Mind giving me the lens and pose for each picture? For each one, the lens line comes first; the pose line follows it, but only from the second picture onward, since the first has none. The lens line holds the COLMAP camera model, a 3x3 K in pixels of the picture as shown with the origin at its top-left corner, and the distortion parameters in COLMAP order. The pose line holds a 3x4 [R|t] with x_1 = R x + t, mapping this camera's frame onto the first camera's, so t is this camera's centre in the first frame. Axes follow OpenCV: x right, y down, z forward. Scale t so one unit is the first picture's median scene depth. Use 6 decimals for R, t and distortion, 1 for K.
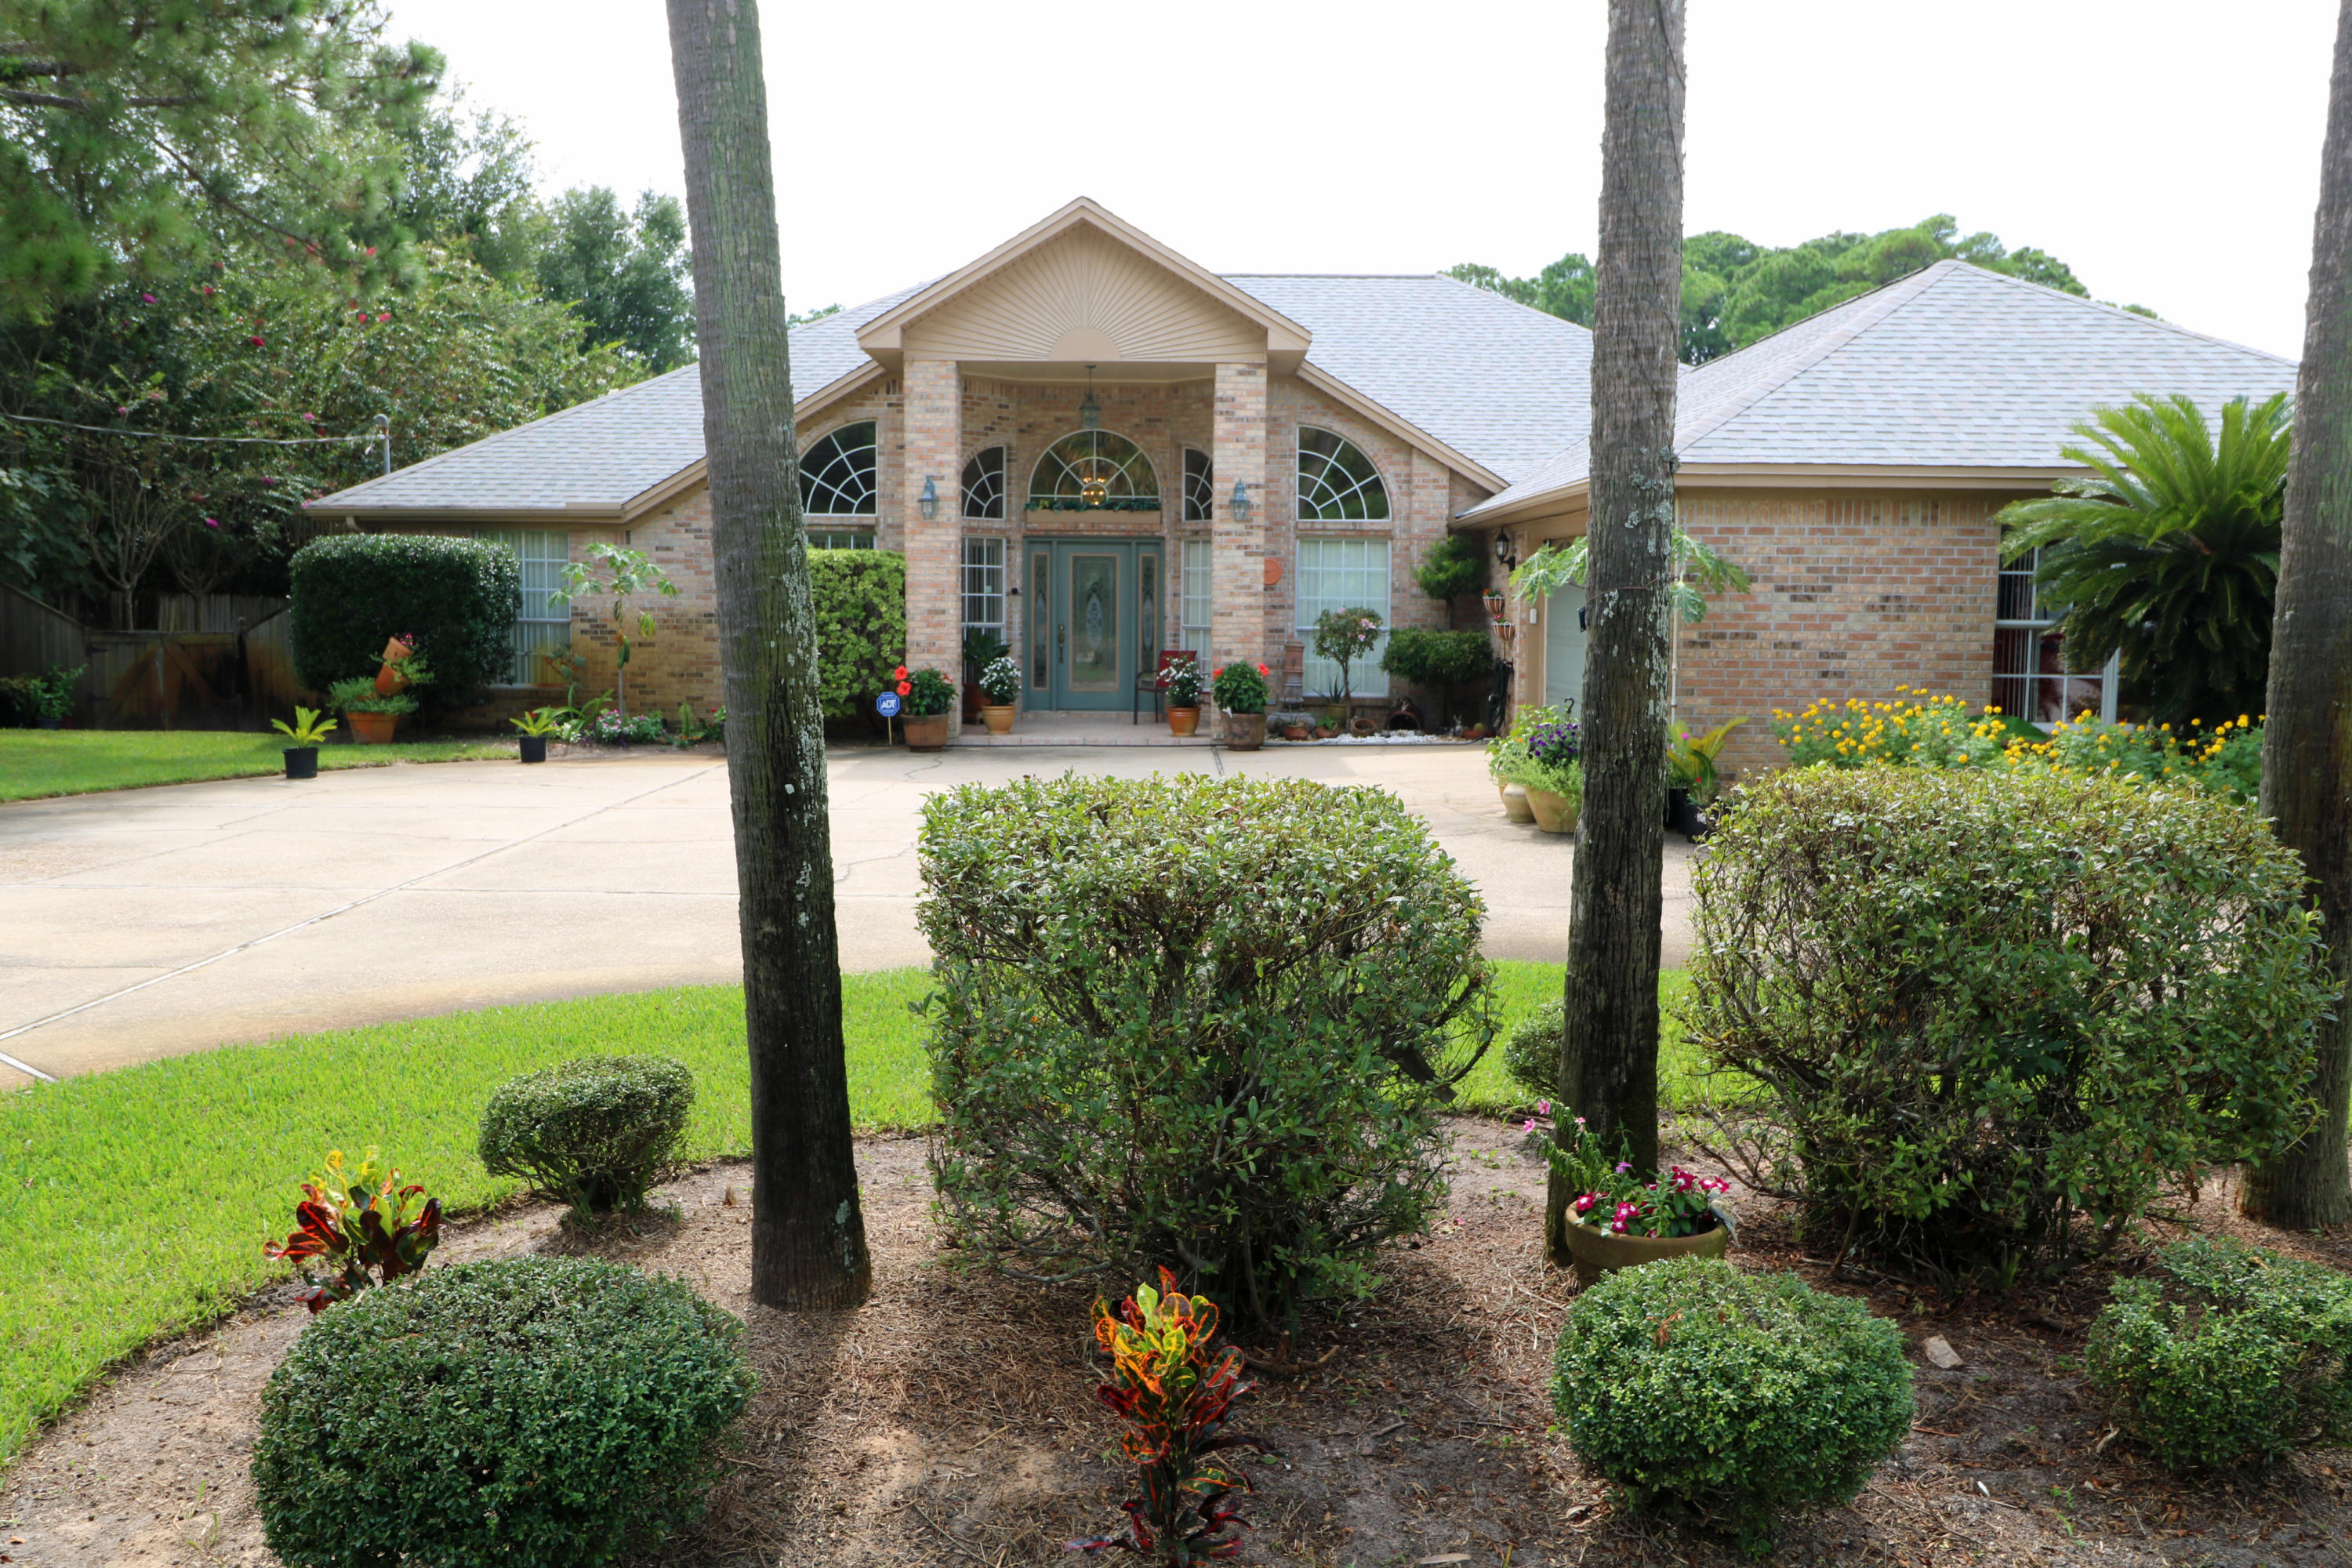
lens RADIAL K [[1847.2, 0, 1176.0], [0, 1847.2, 784.0], [0, 0, 1]] dist [0.003469, 0.000497]
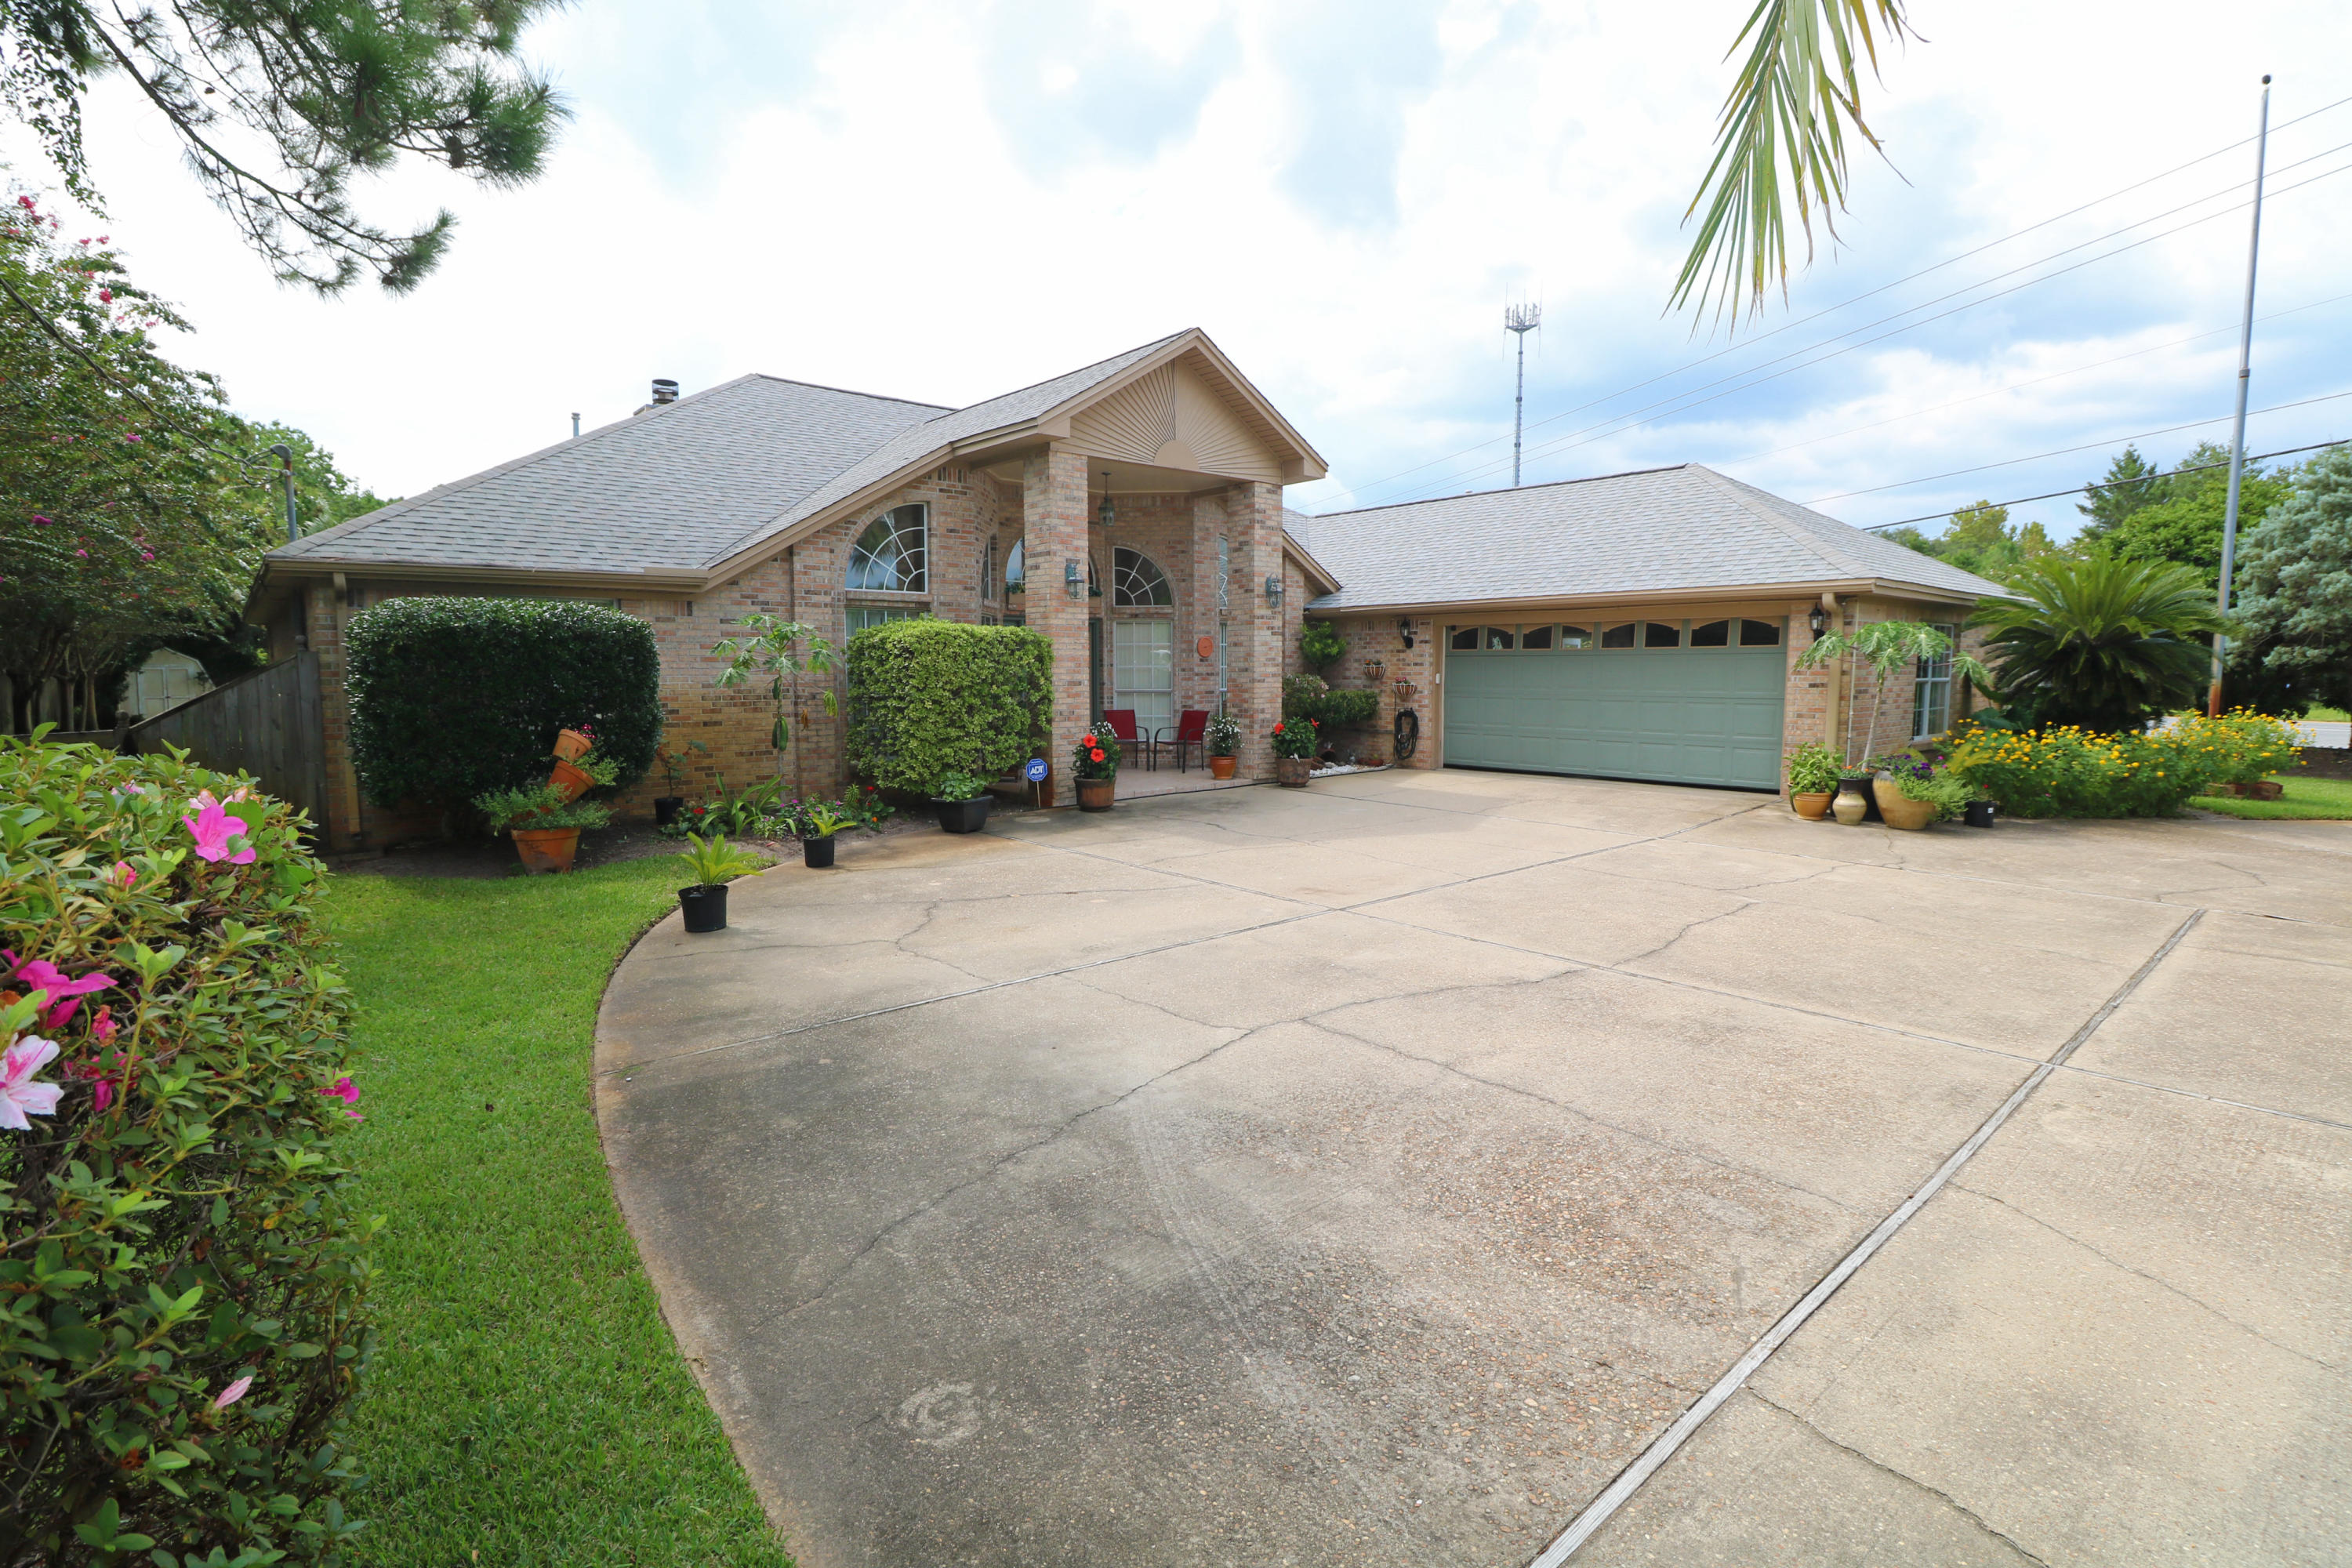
lens RADIAL K [[1104.0, 0, 1180.1], [0, 1104.0, 769.7], [0, 0, 1]] dist [0.000271, -0.011507]
pose [[0.757675, -0.069583, 0.648913, -0.503598], [0.070559, 0.997206, 0.024546, -0.052688], [-0.648807, 0.027188, 0.760467, 0.453210]]
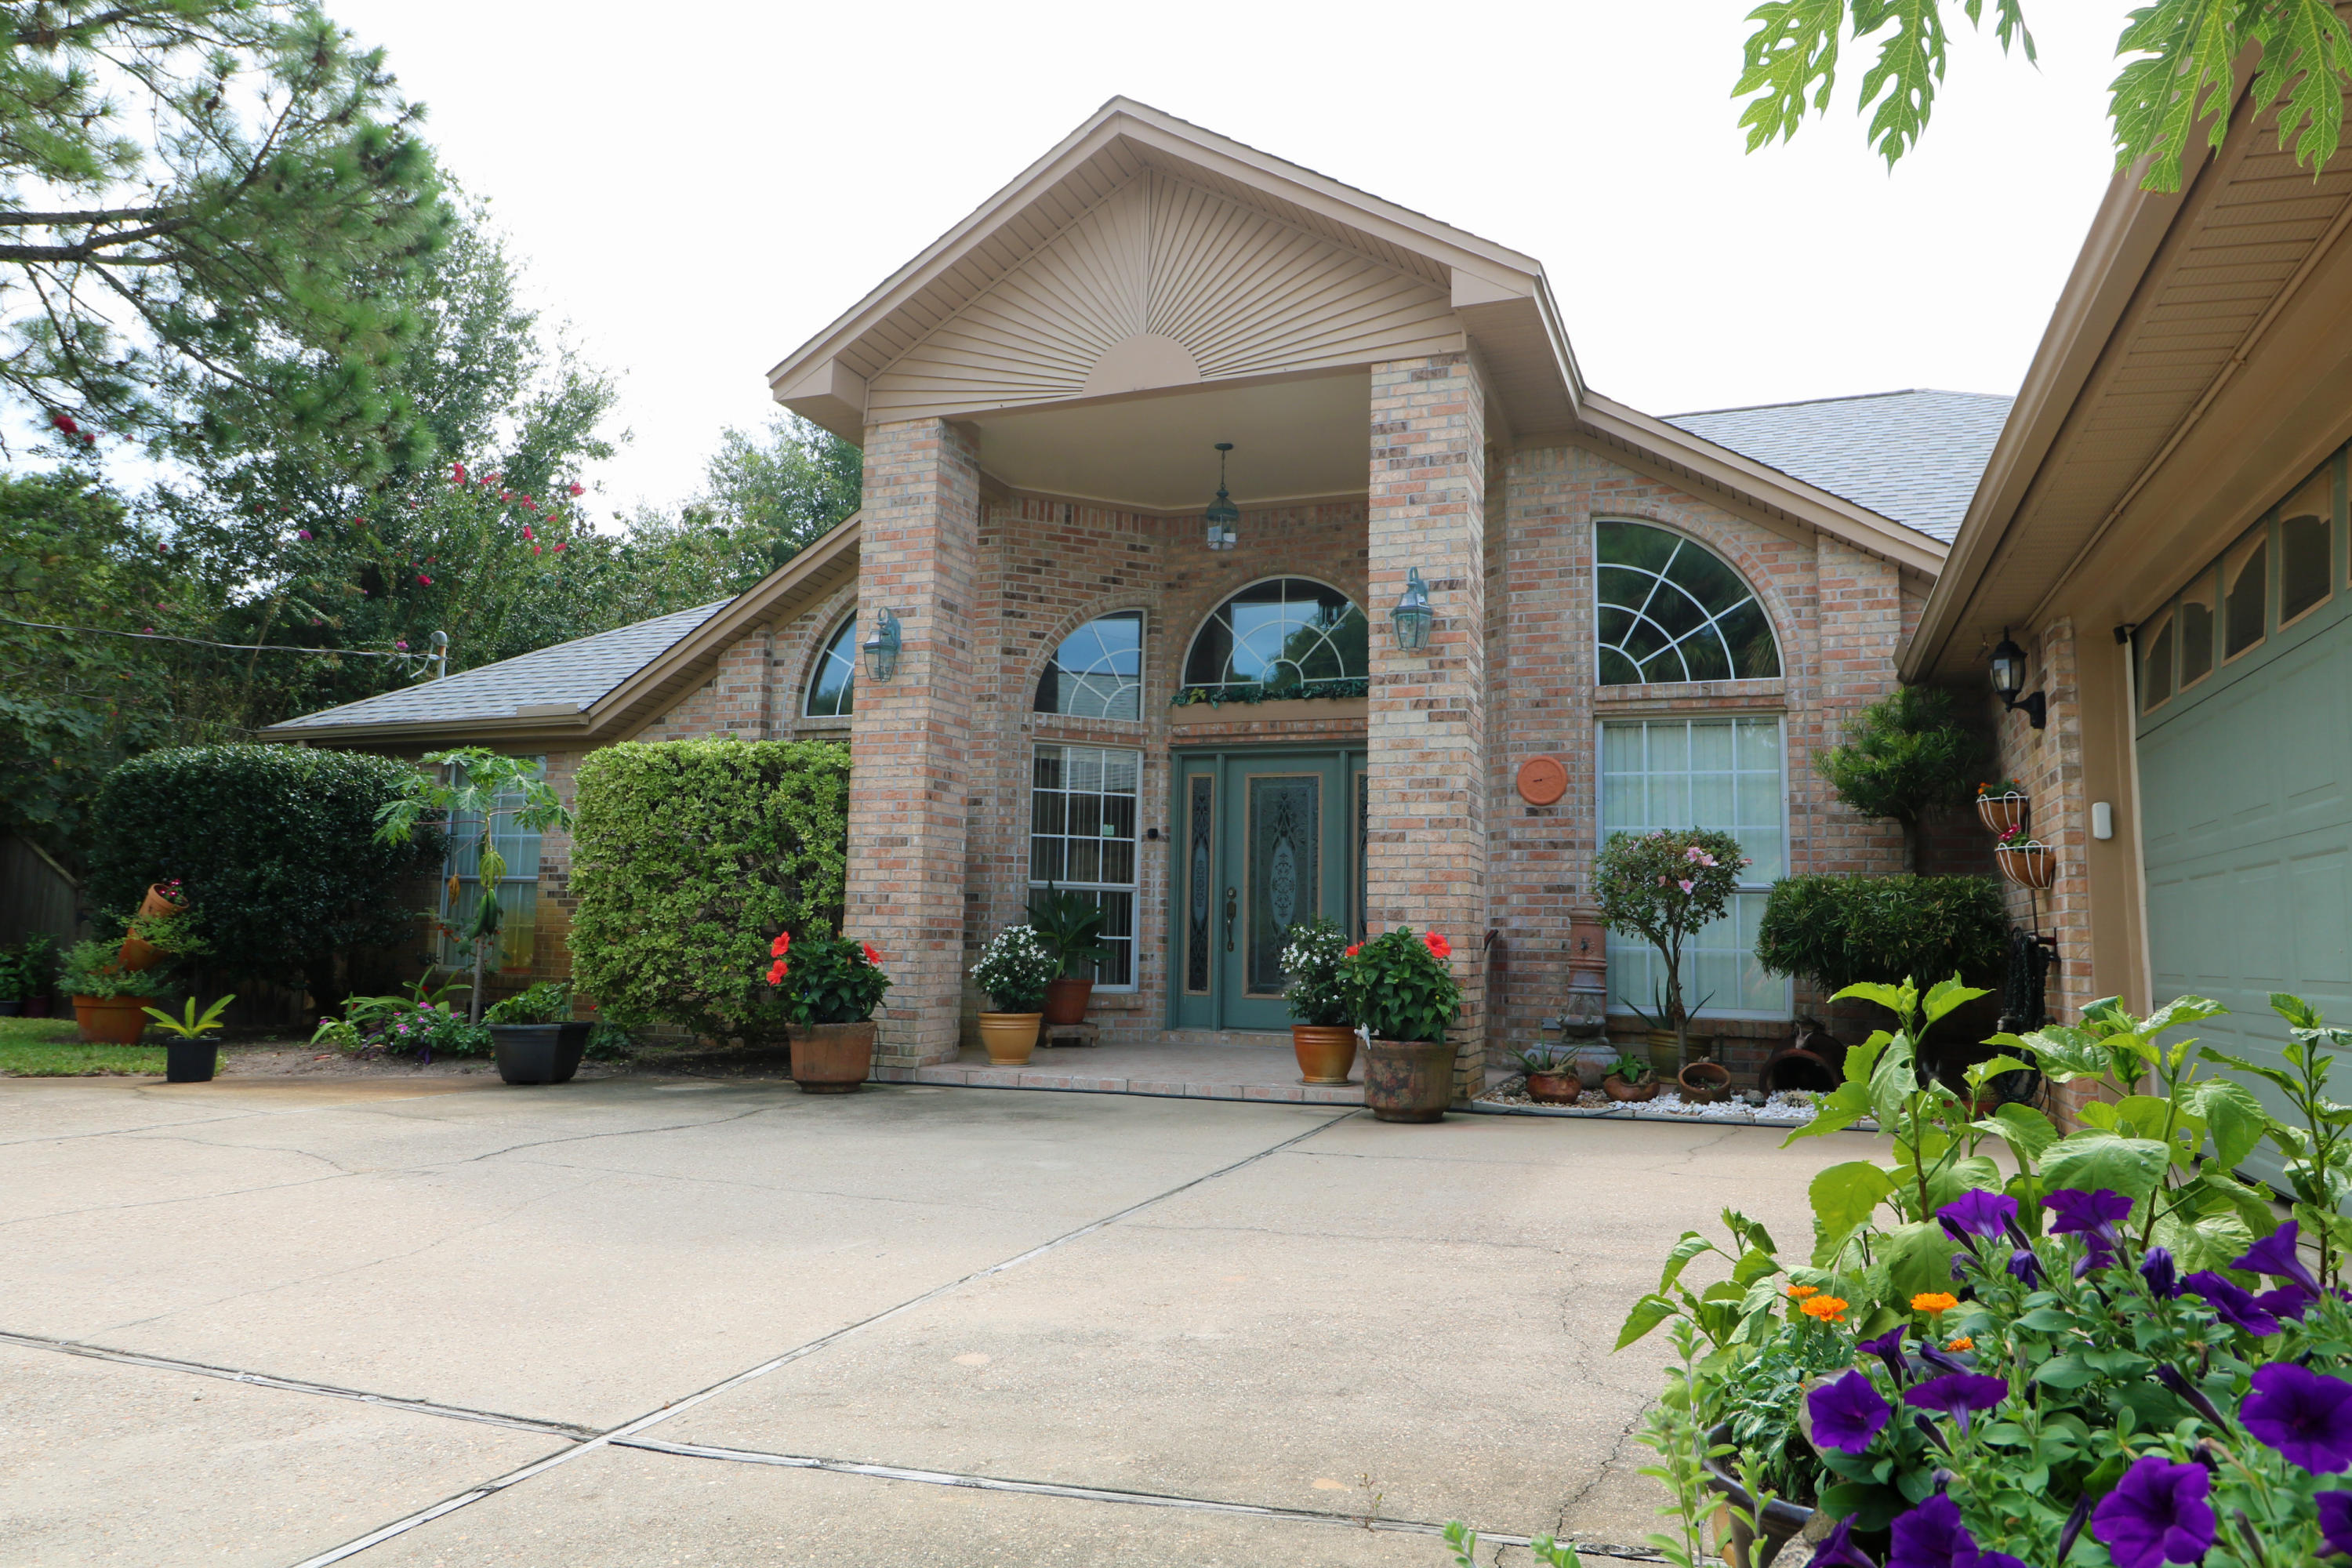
lens RADIAL K [[1505.5, 0, 1186.8], [0, 1505.5, 779.7], [0, 0, 1]] dist [0.006004, 0.001952]
pose [[0.930883, -0.029462, -0.364127, 0.121780], [-0.047684, 0.978416, -0.201070, -0.022560], [0.362192, 0.204536, 0.909386, 0.597173]]
